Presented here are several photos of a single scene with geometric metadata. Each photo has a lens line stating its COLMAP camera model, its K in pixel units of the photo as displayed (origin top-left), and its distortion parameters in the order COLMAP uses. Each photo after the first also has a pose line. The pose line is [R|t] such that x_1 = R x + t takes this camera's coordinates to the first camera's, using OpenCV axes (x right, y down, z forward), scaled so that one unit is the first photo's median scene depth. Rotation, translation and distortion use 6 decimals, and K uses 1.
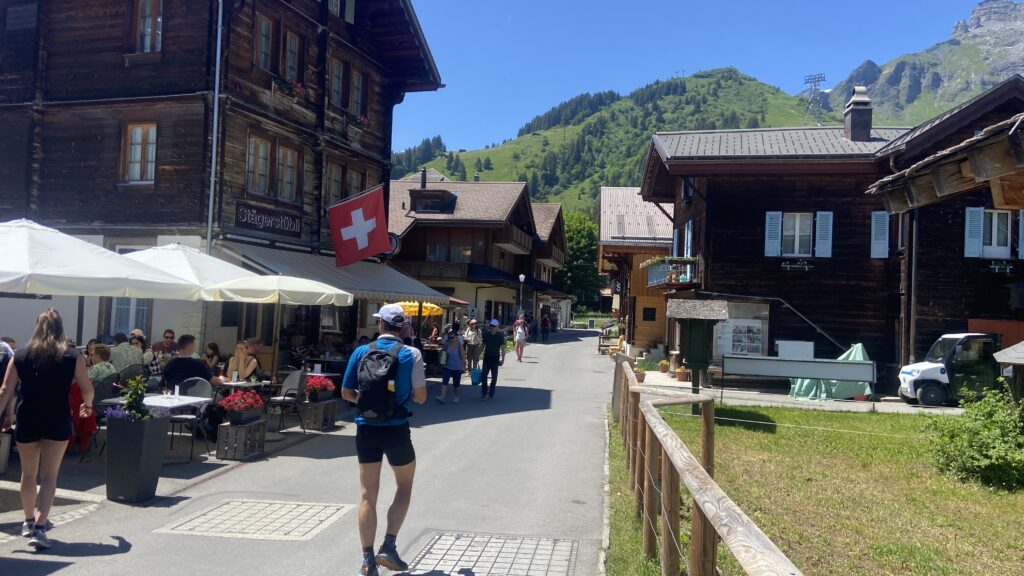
lens RADIAL K [[755.6, 0, 512.0], [0, 755.6, 288.0], [0, 0, 1]] dist [0.201775, 0.000039]
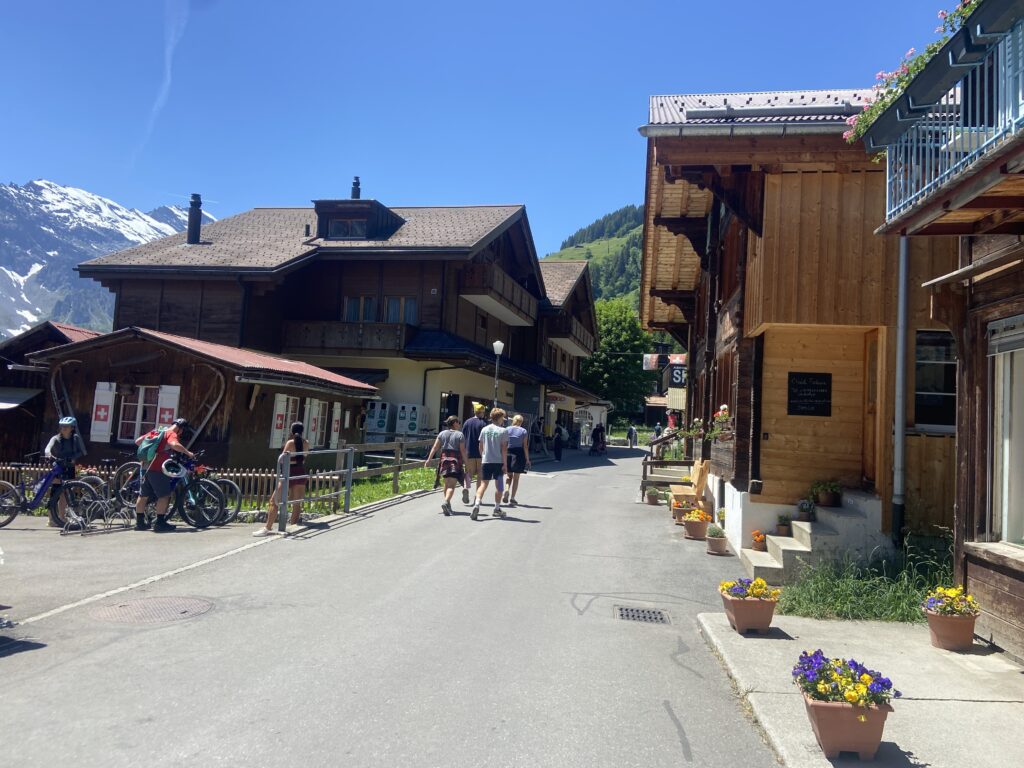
lens RADIAL K [[762.5, 0, 512.0], [0, 762.5, 384.0], [0, 0, 1]] dist [0.124431, -0.161854]
pose [[0.998382, 0.006374, -0.056502, 0.023898], [-0.007885, 0.999616, -0.026558, 0.012049], [0.056311, 0.026961, 0.998049, 0.207209]]
